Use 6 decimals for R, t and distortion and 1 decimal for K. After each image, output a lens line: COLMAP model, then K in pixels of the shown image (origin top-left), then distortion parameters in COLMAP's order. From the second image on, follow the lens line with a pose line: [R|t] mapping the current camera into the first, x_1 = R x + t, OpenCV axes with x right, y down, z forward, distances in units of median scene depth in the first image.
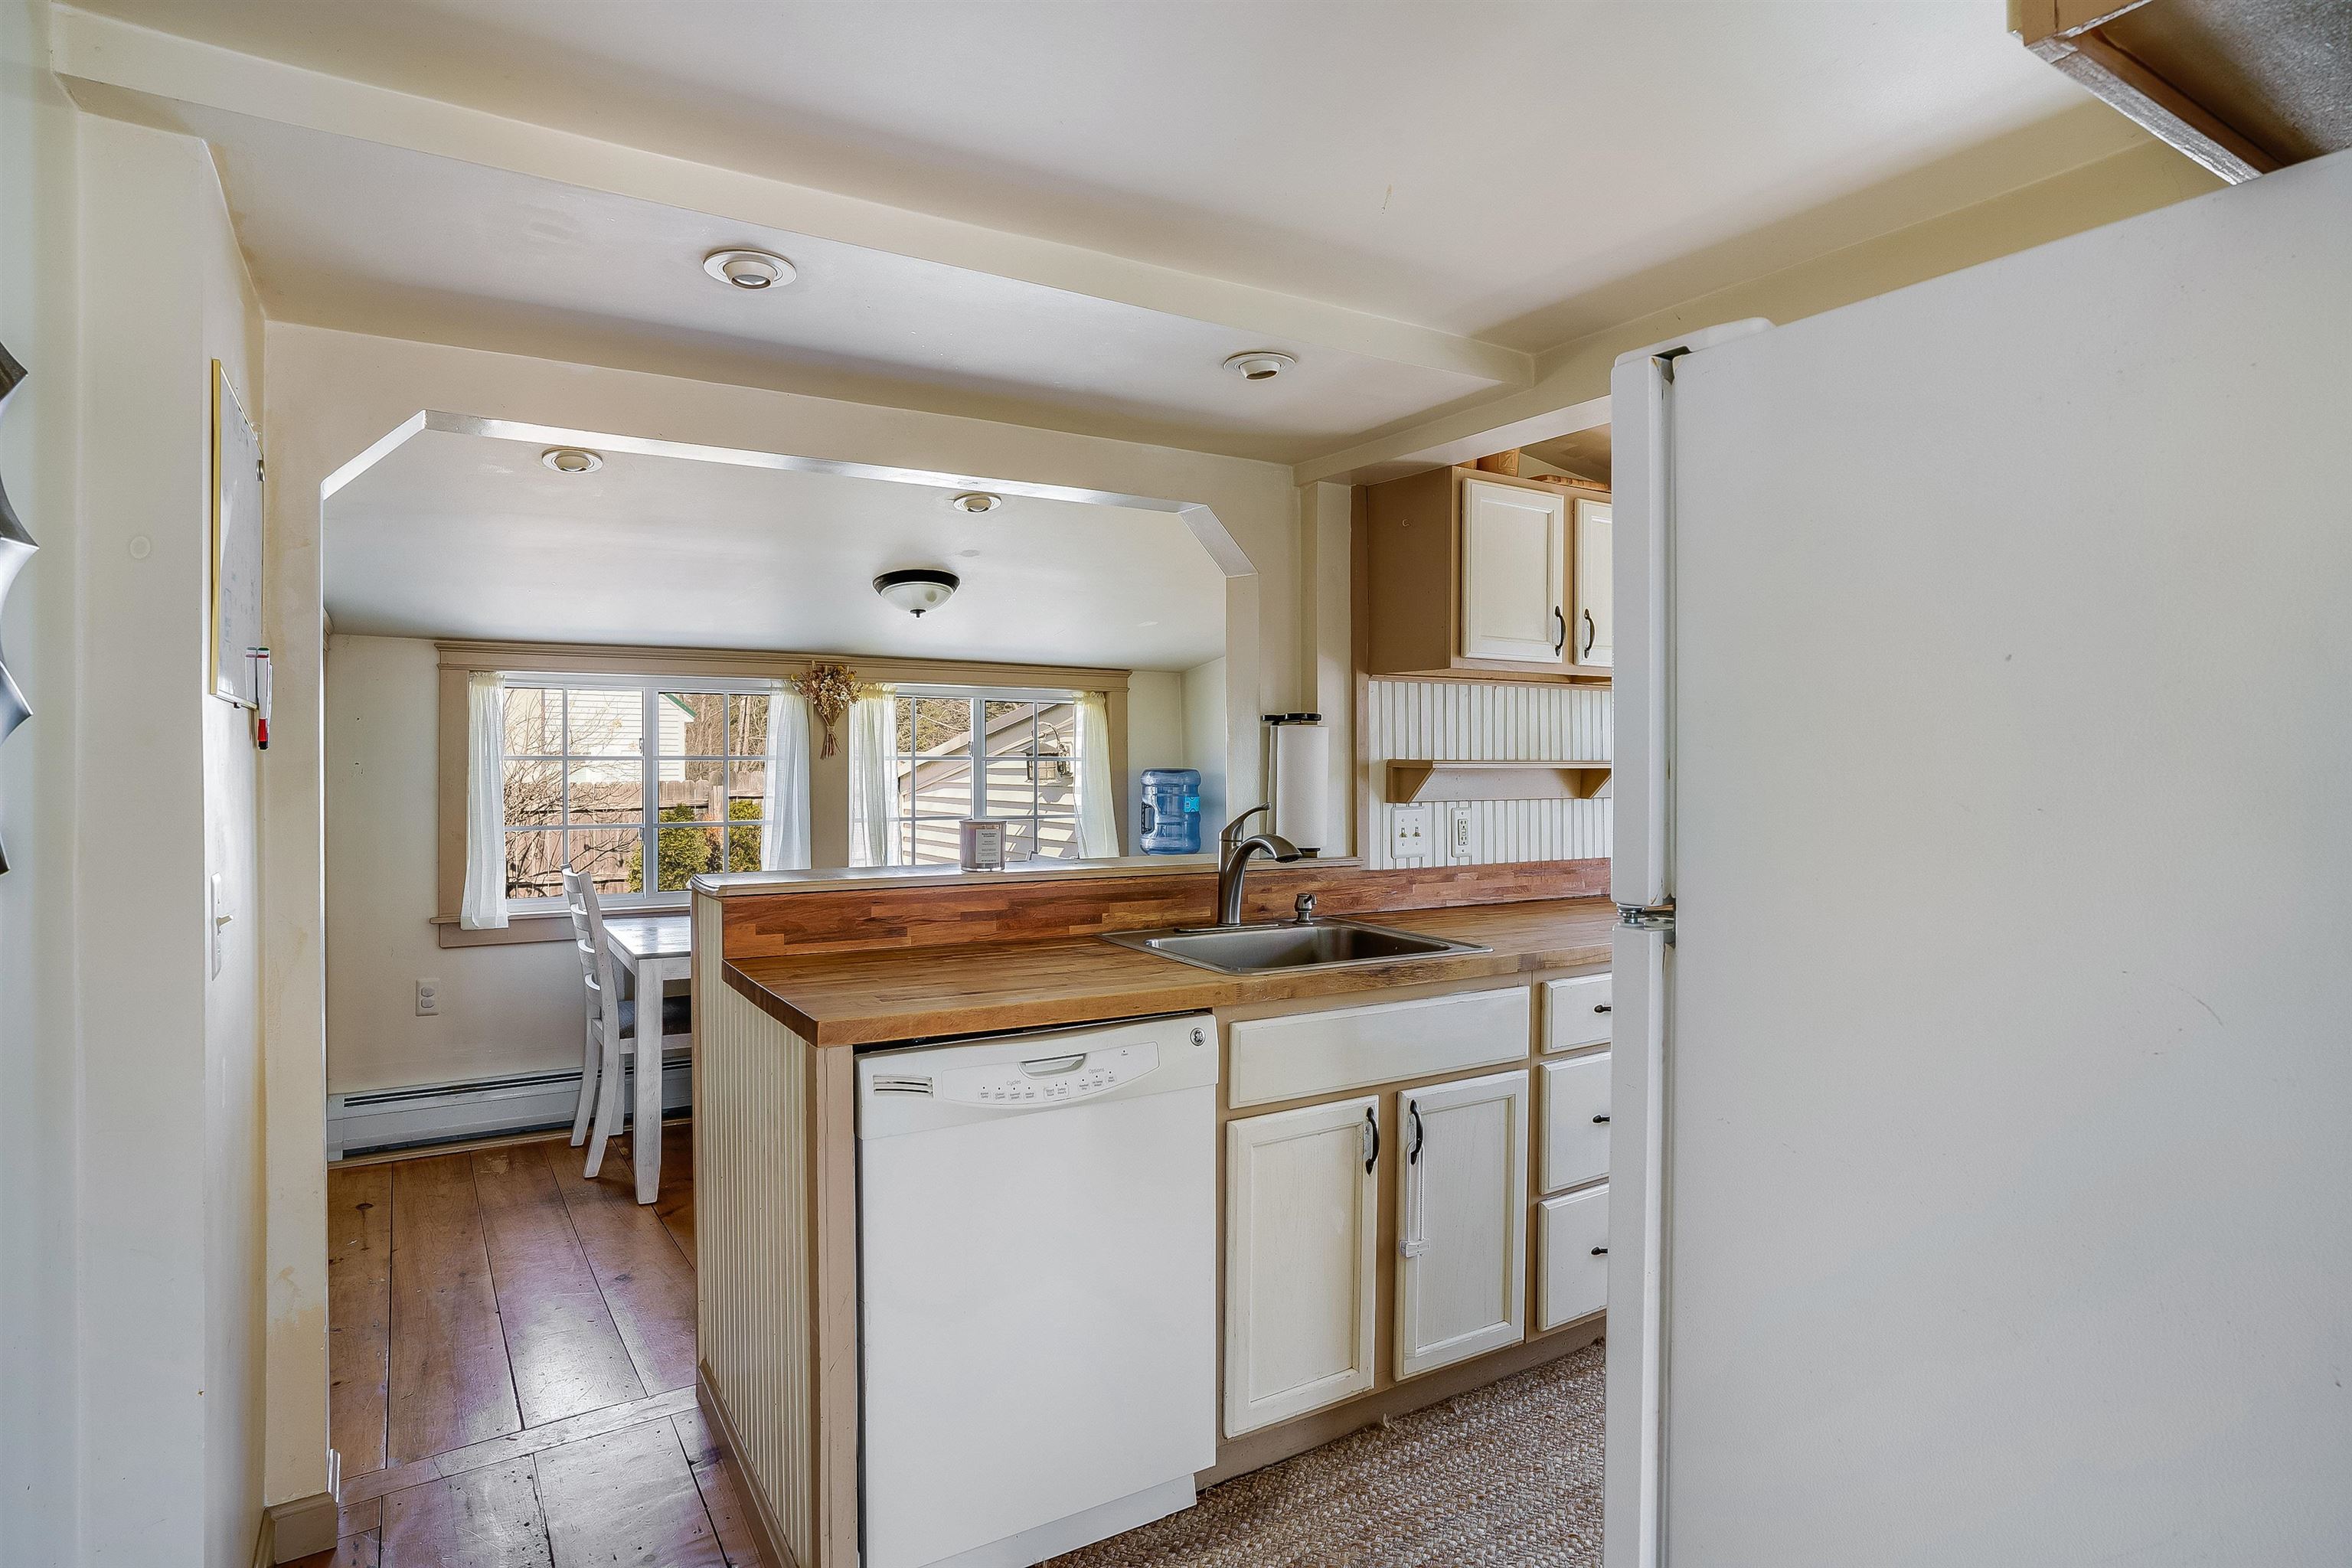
lens RADIAL K [[1267.0, 0, 1190.1], [0, 1267.0, 769.1], [0, 0, 1]] dist [-0.031929, 0.010667]
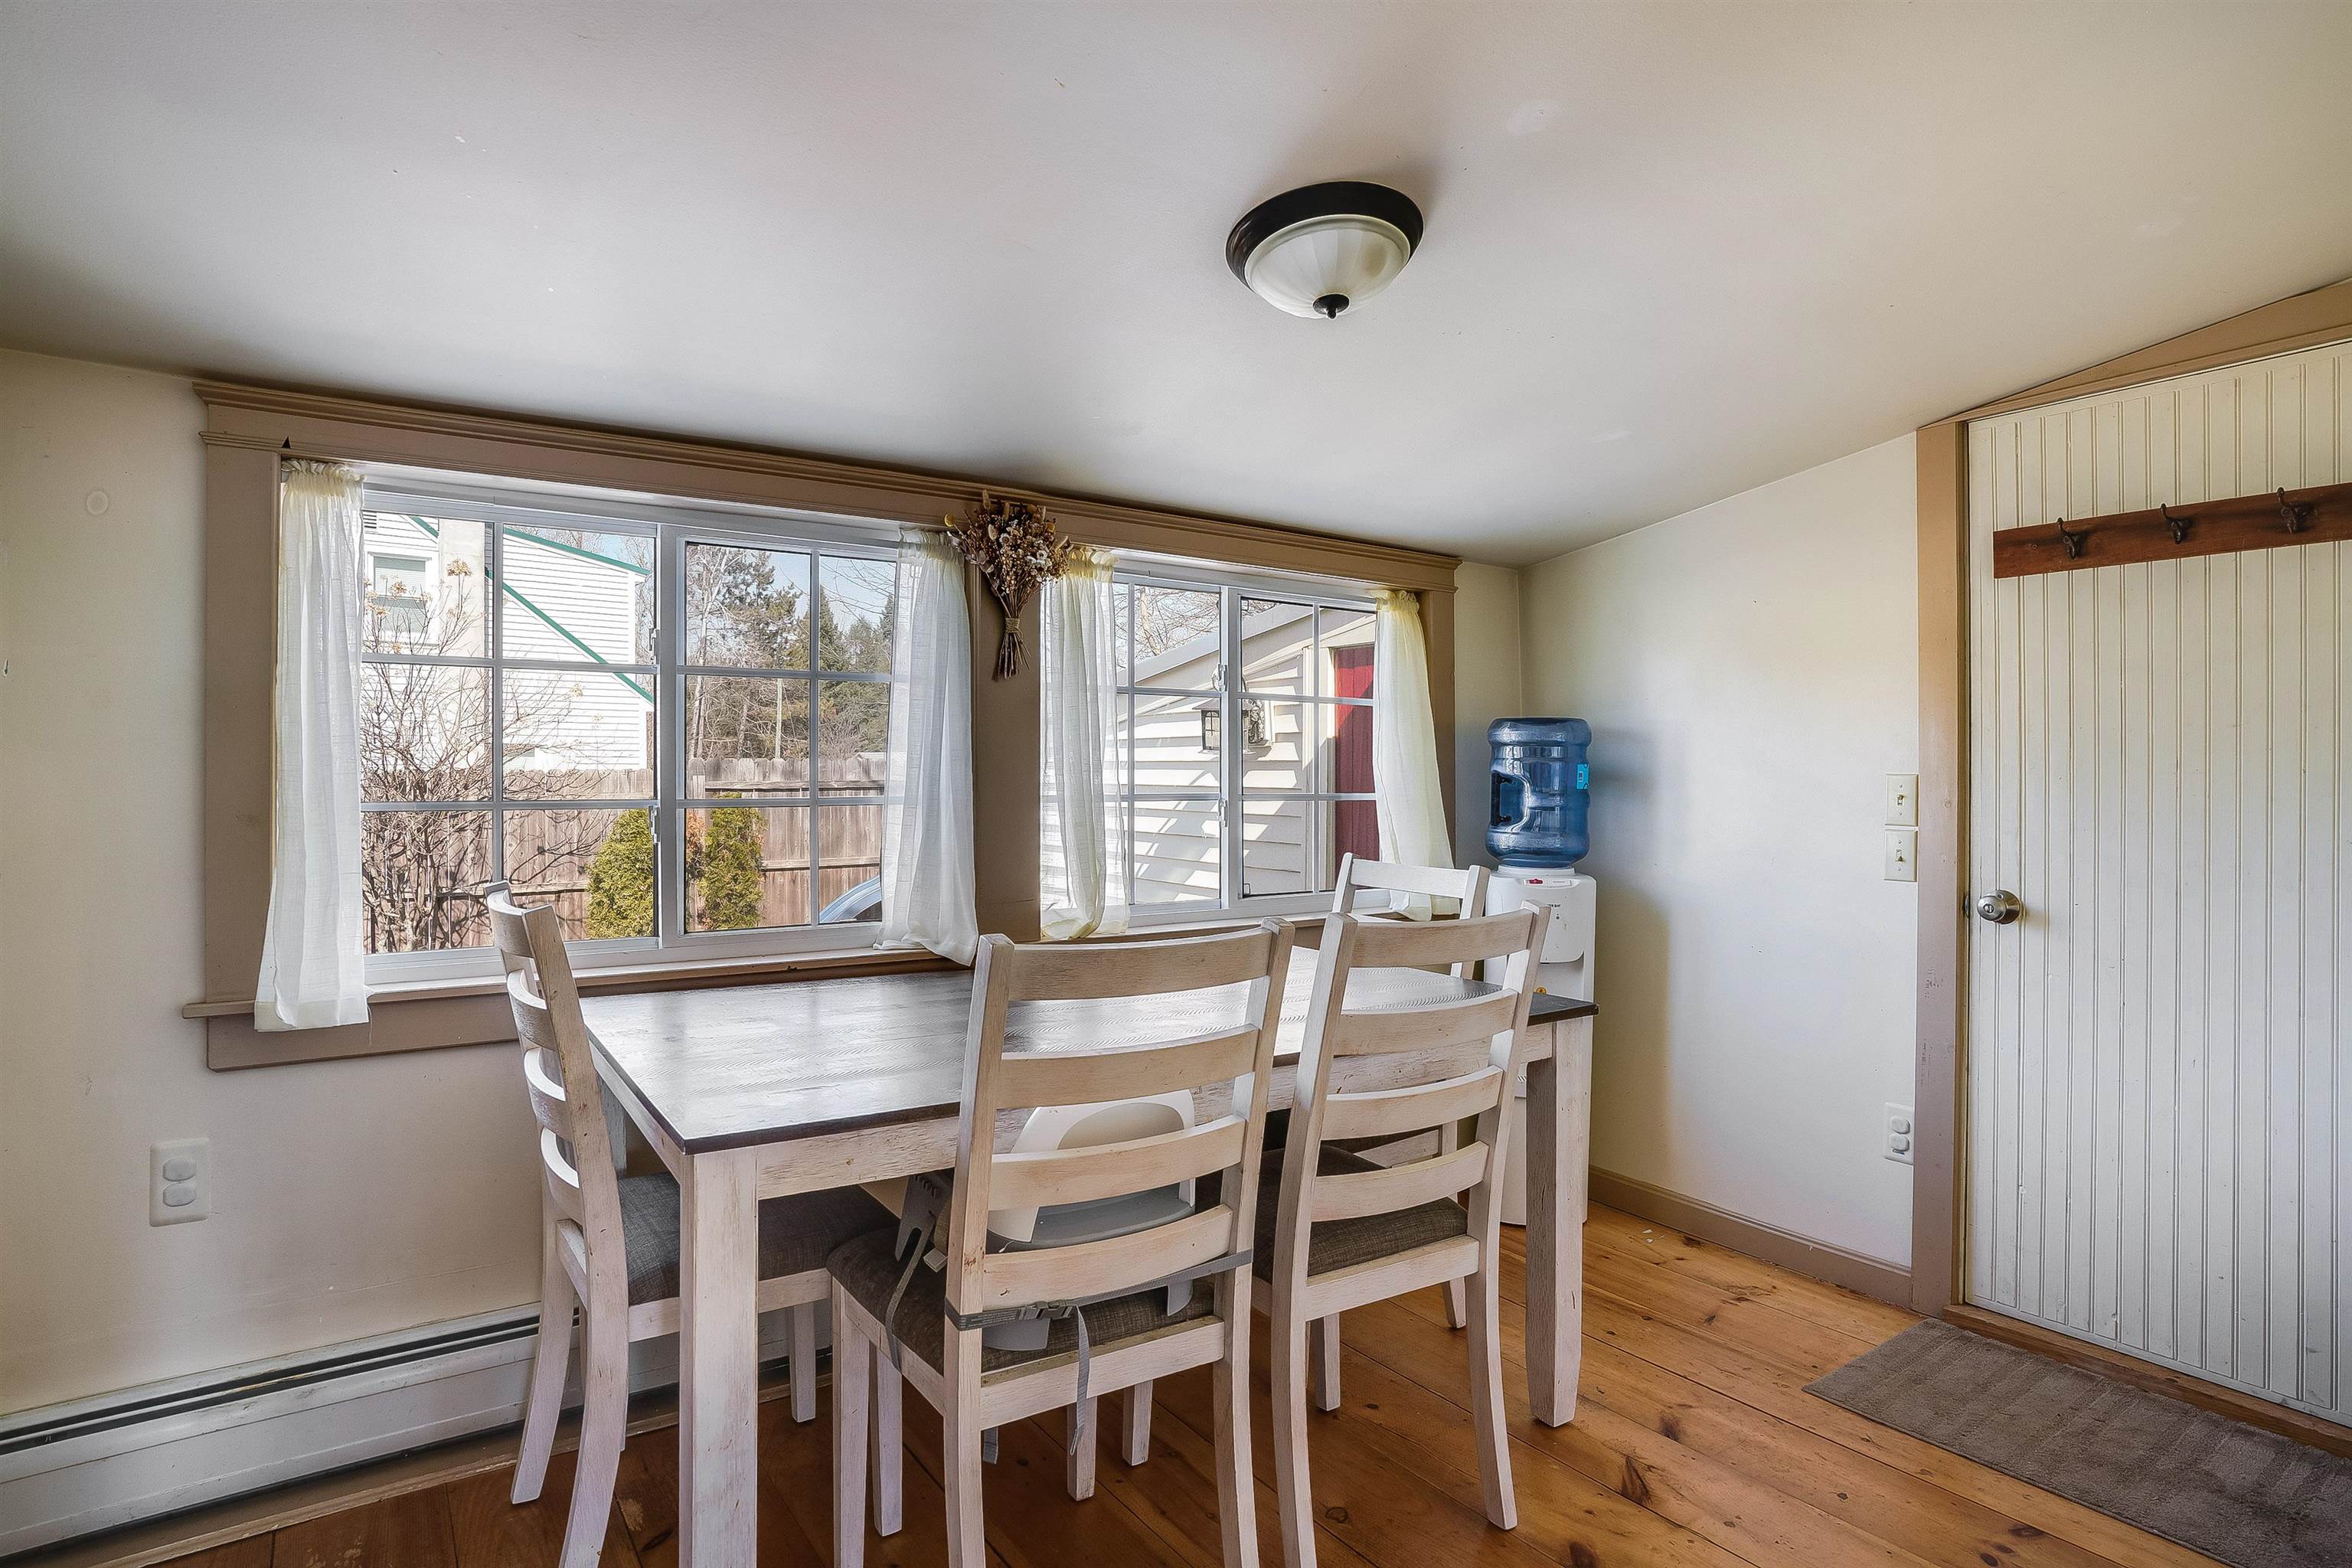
lens RADIAL K [[1146.0, 0, 1160.2], [0, 1146.0, 799.9], [0, 0, 1]] dist [-0.049104, 0.015597]
pose [[0.998305, 0.003868, 0.058065, -0.248905], [-0.004774, 0.999869, 0.015474, 0.034265], [-0.057997, -0.015725, 0.998193, 0.513971]]
